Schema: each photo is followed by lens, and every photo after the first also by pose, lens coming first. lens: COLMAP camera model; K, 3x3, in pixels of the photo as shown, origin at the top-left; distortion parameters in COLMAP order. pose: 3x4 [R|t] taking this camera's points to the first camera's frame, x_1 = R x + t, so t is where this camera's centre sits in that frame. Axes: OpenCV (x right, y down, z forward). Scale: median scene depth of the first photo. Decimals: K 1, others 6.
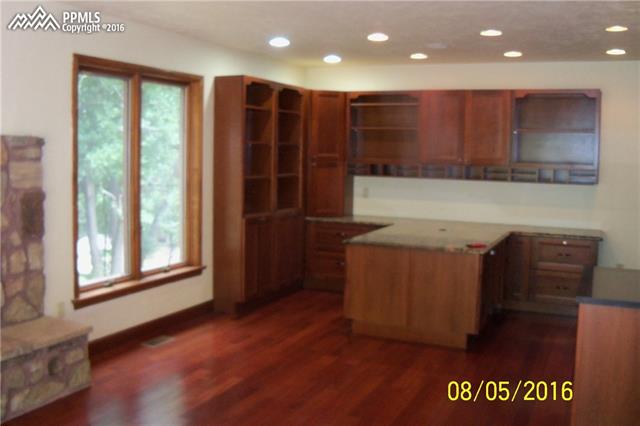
lens RADIAL K [[657.6, 0, 320.1], [0, 657.6, 212.8], [0, 0, 1]] dist [-0.159364, 0.000000]
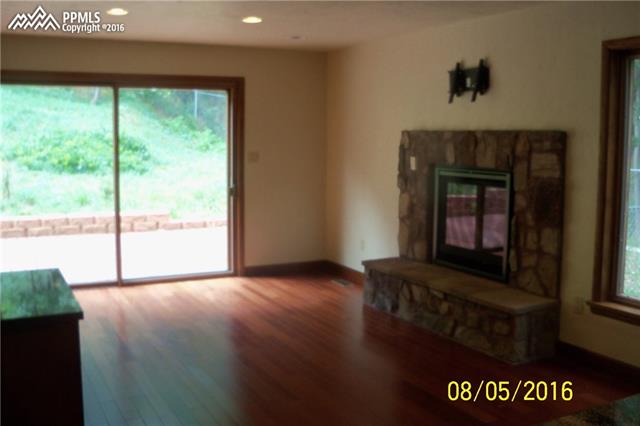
lens RADIAL K [[657.6, 0, 320.9], [0, 657.6, 212.5], [0, 0, 1]] dist [-0.159364, 0.000000]
pose [[-0.652132, 0.057194, -0.755945, 0.662428], [-0.086798, 0.984960, 0.149399, -0.114528], [0.753120, 0.163042, -0.637360, 1.454021]]
